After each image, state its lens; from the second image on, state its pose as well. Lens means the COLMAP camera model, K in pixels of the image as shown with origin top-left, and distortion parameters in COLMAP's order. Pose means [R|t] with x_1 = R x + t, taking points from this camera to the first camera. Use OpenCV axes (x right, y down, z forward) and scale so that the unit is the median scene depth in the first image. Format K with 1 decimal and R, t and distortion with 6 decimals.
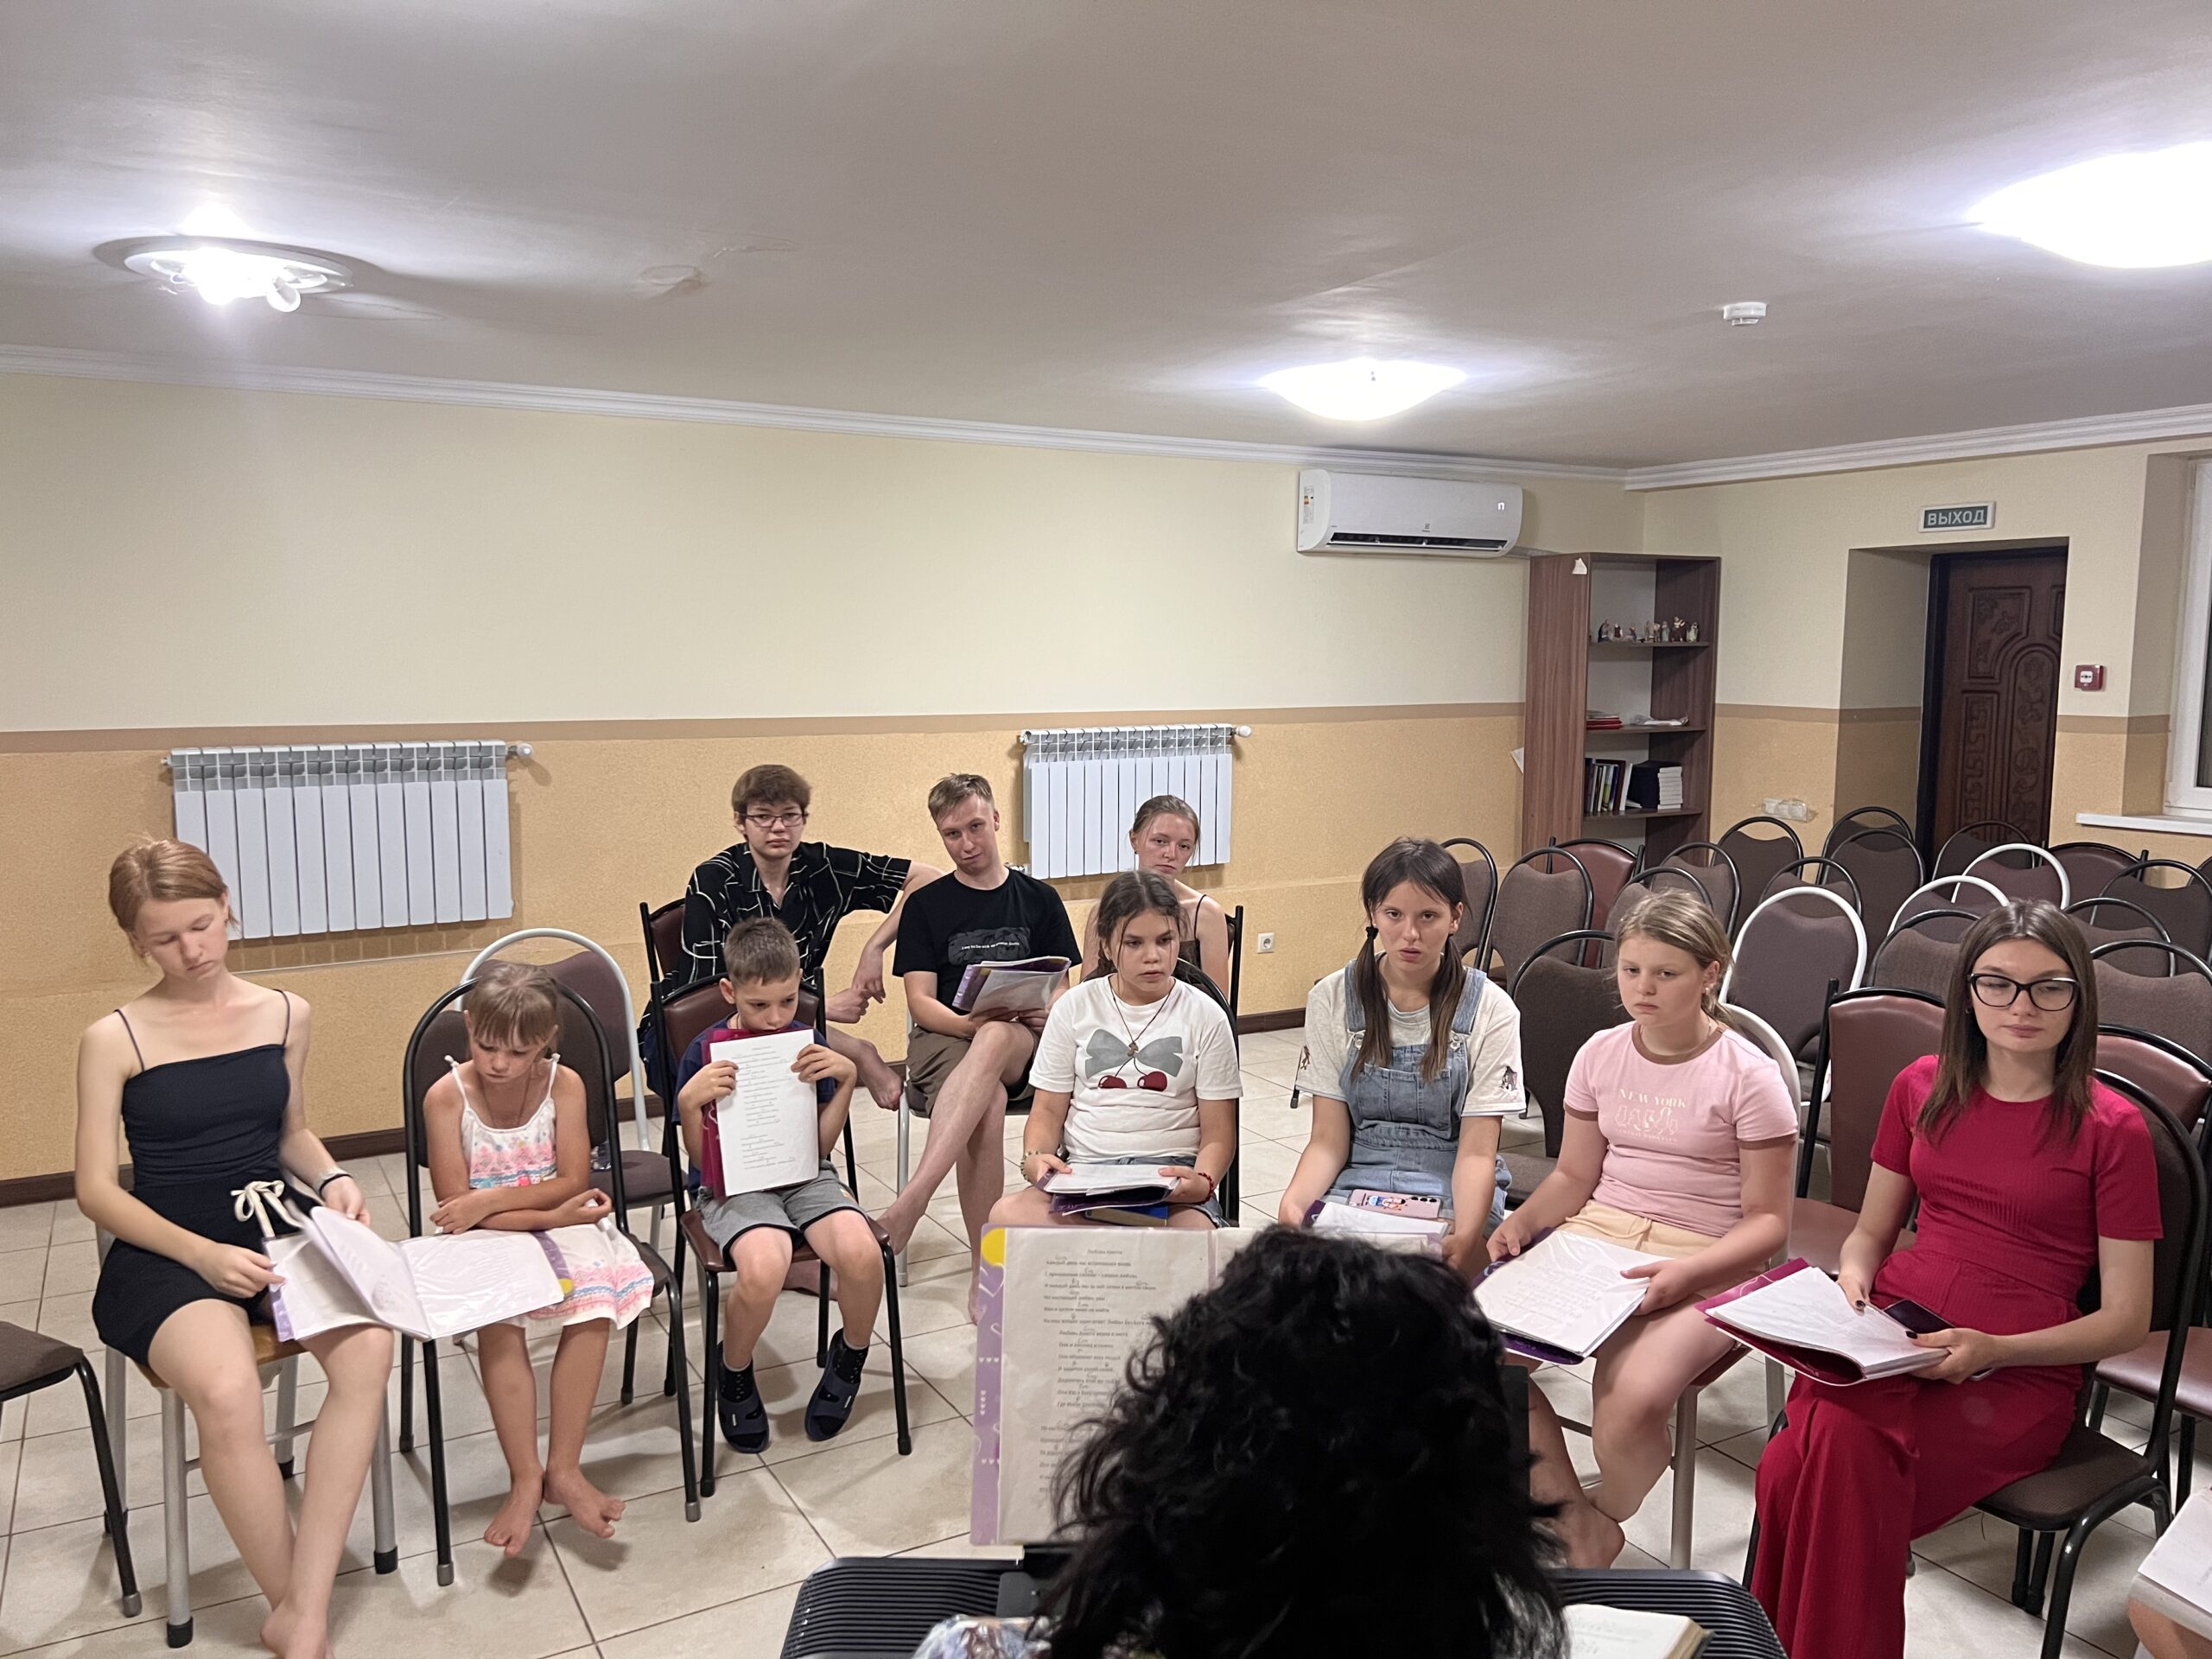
lens RADIAL K [[1677.4, 0, 1096.6], [0, 1677.4, 834.9], [0, 0, 1]] dist [0.035345, -0.035771]
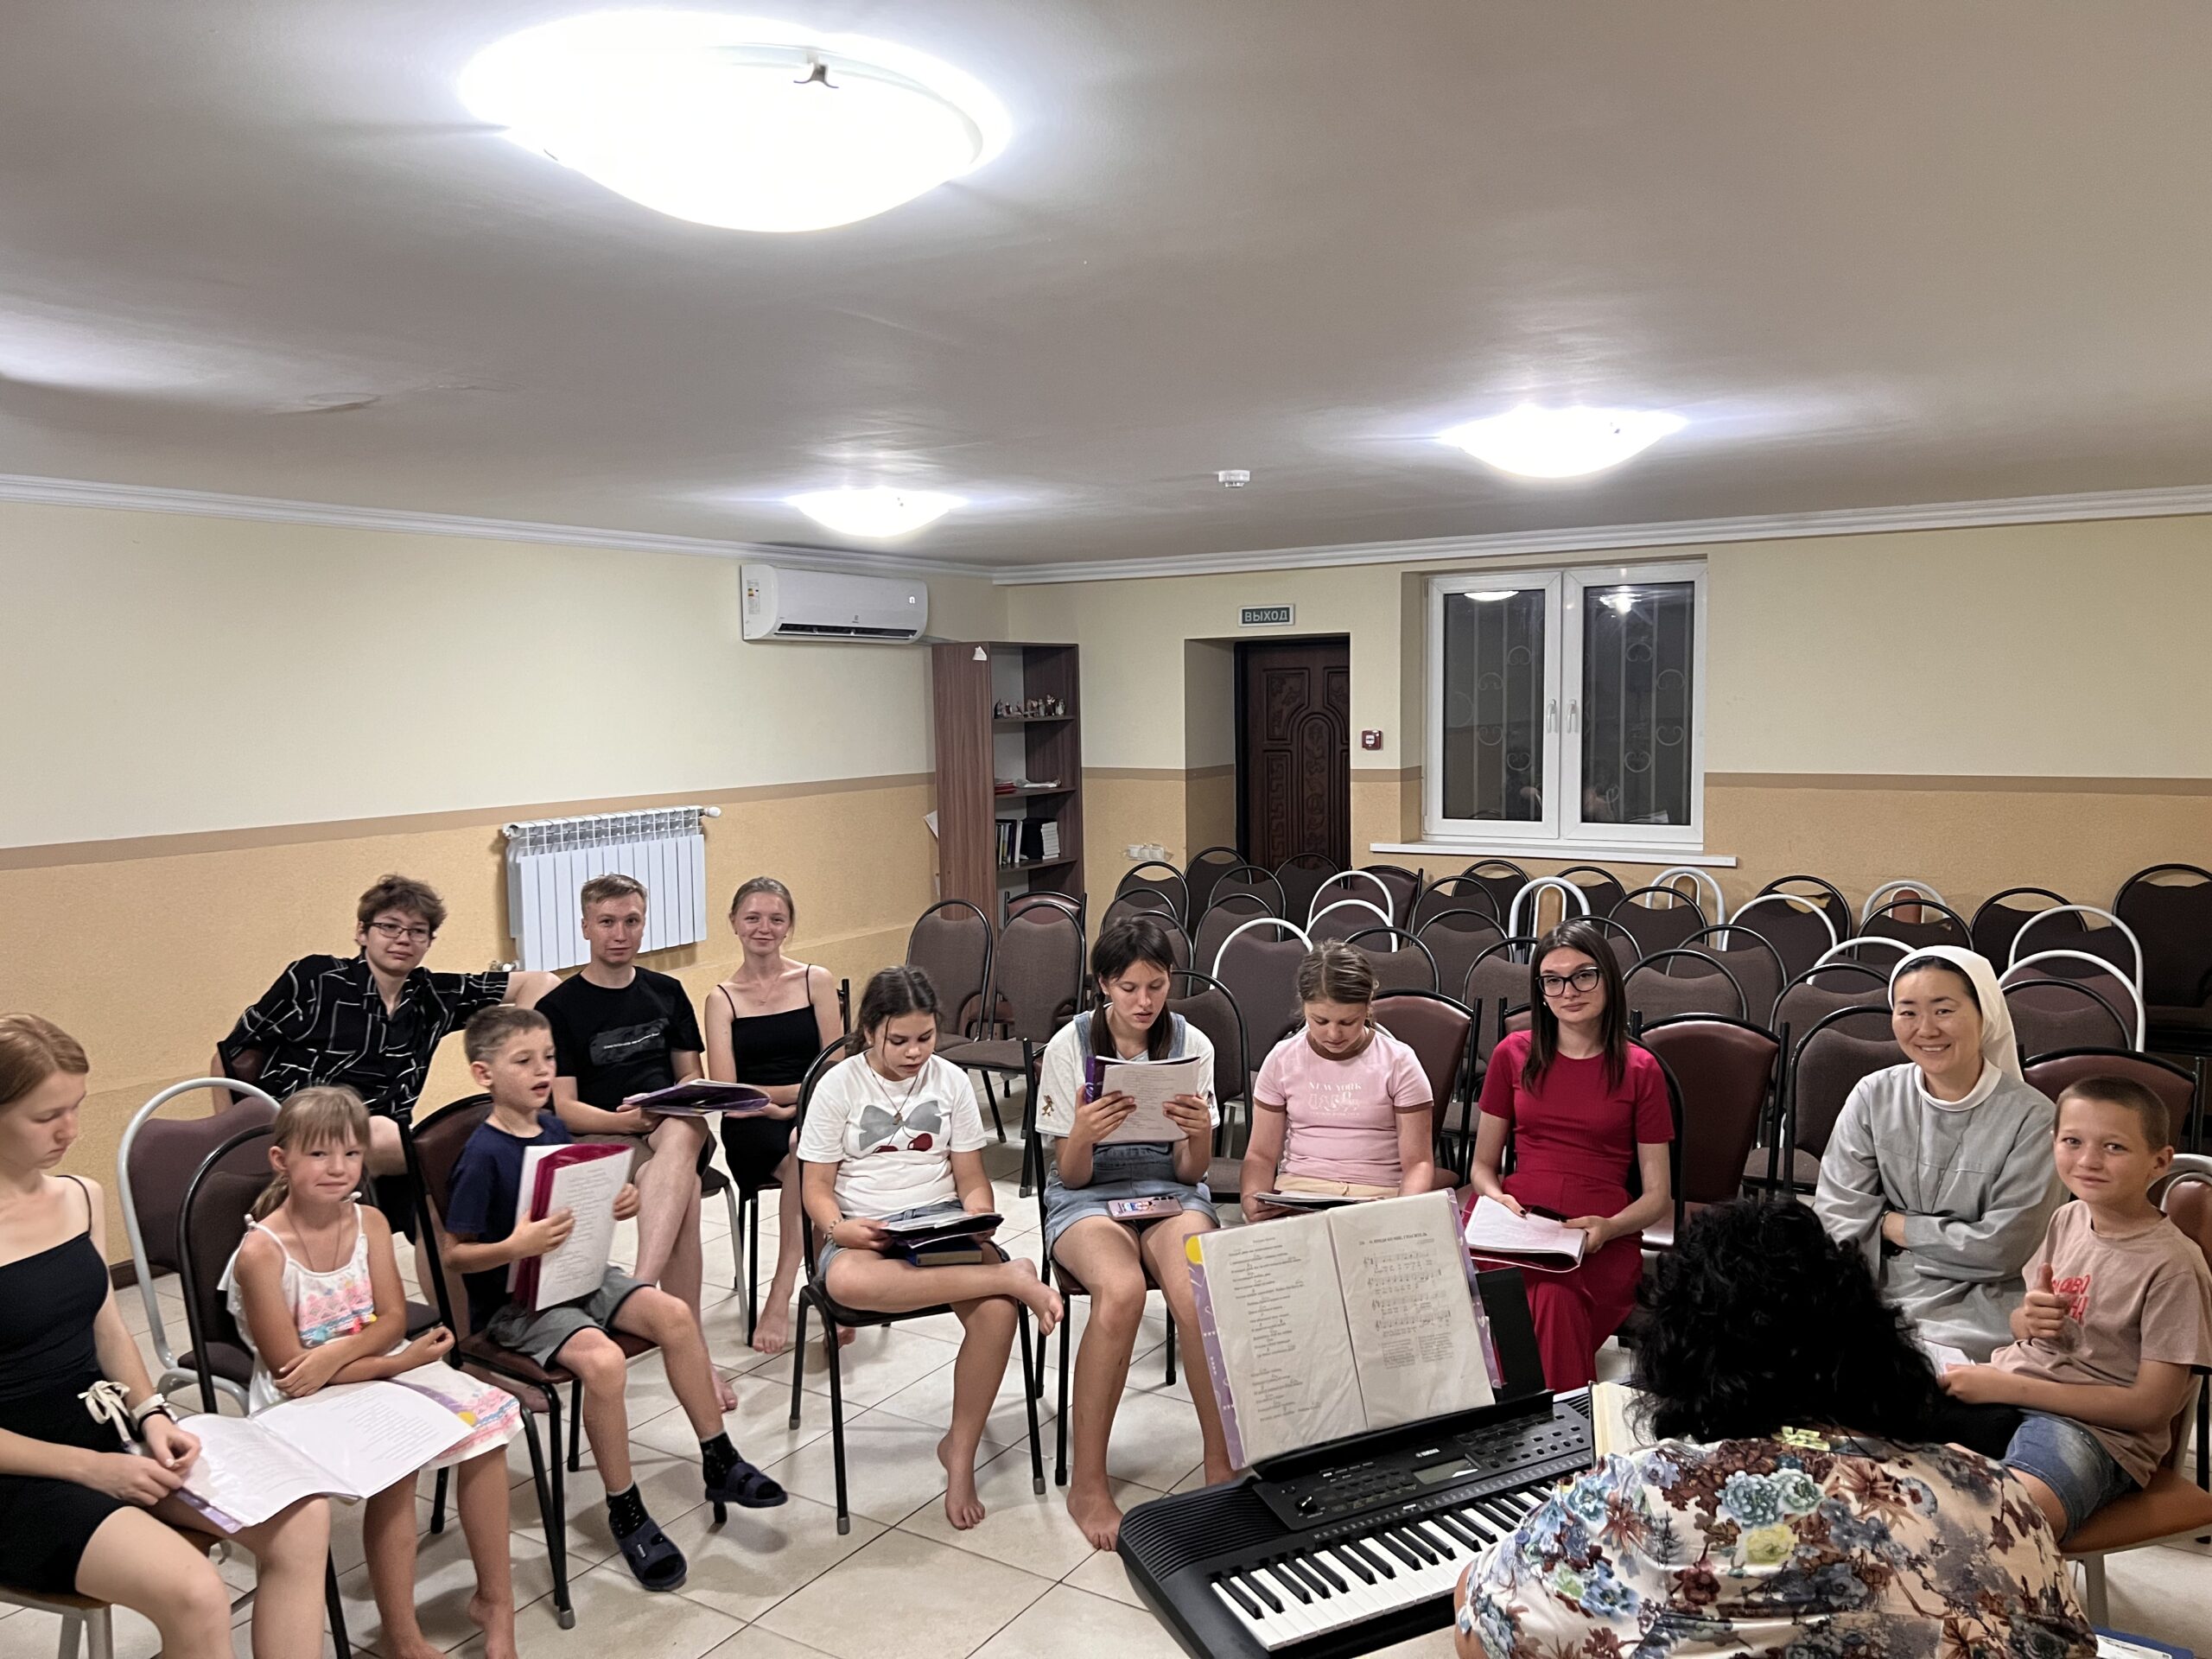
lens RADIAL K [[1677.4, 0, 1110.0], [0, 1677.4, 820.8], [0, 0, 1]] dist [0.035345, -0.035771]
pose [[0.878884, -0.054025, 0.473967, -0.200365], [0.071607, 0.997250, -0.019110, -0.019827], [-0.471631, 0.050735, 0.880335, -0.042064]]
